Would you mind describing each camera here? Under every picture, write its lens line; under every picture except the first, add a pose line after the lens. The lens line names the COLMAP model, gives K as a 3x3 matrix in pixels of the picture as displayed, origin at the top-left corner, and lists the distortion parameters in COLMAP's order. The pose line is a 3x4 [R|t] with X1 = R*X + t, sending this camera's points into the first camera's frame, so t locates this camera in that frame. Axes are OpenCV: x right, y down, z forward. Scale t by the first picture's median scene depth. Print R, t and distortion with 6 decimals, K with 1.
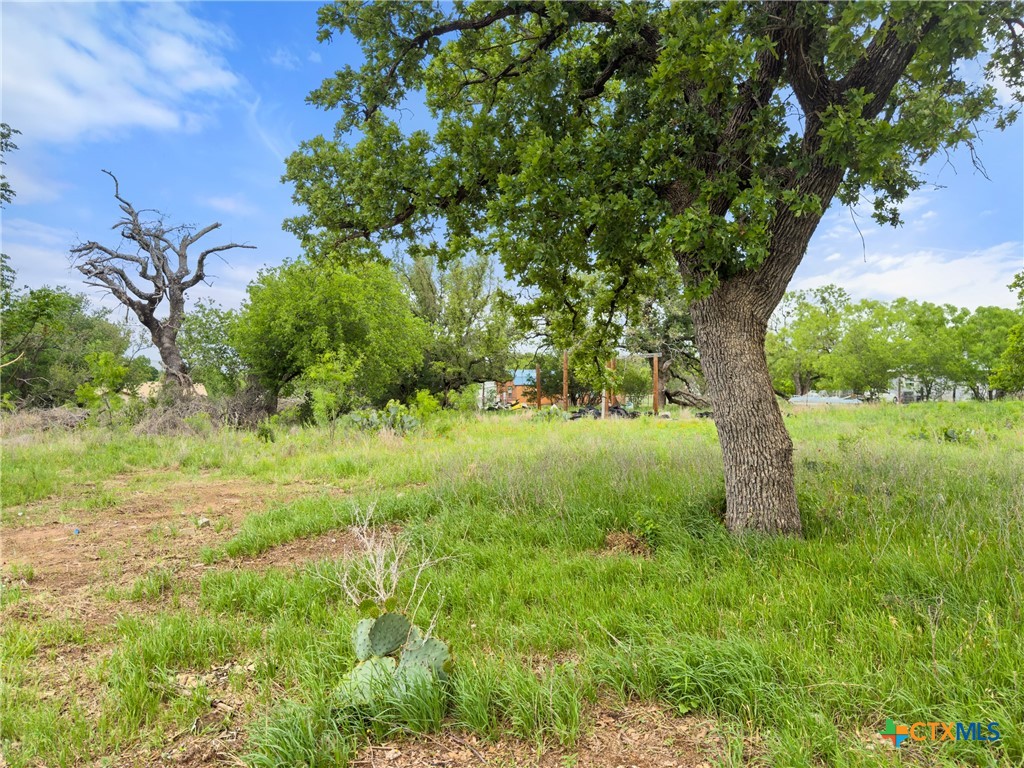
lens RADIAL K [[729.0, 0, 512.0], [0, 729.0, 384.0], [0, 0, 1]] dist [-0.003358, 0.002215]
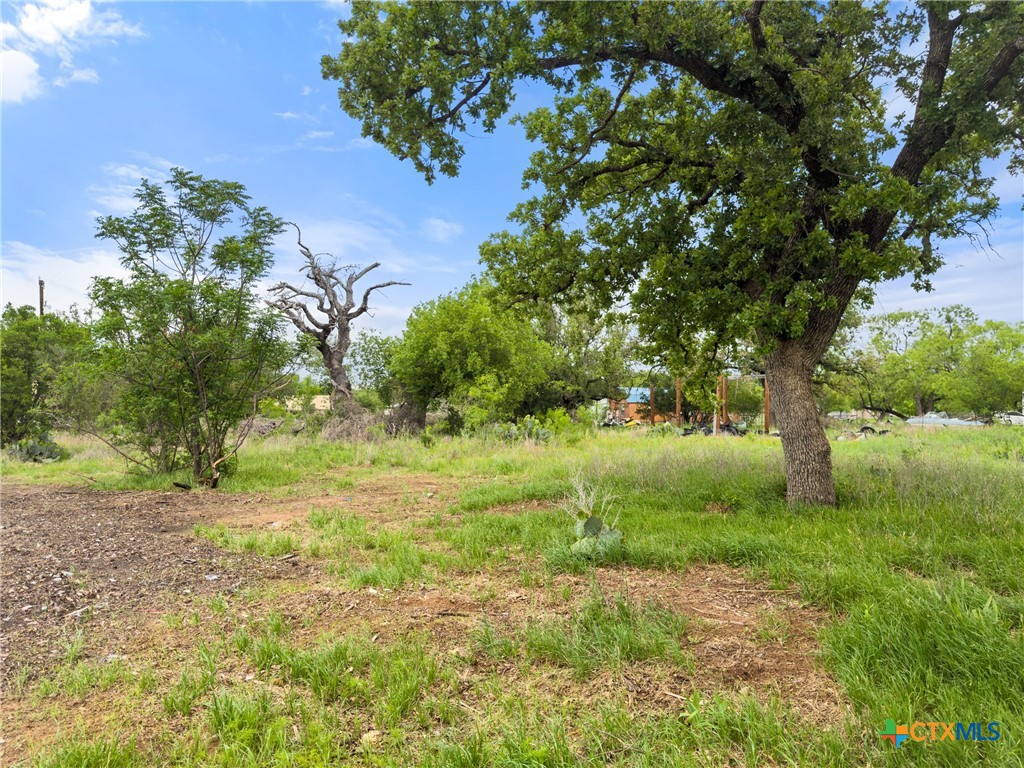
lens RADIAL K [[729.0, 0, 512.0], [0, 729.0, 384.0], [0, 0, 1]] dist [-0.003358, 0.002215]
pose [[0.988575, 0.008173, -0.150511, -0.011052], [-0.011532, 0.999703, -0.021456, -0.002701], [0.150291, 0.022946, 0.988376, -0.142903]]
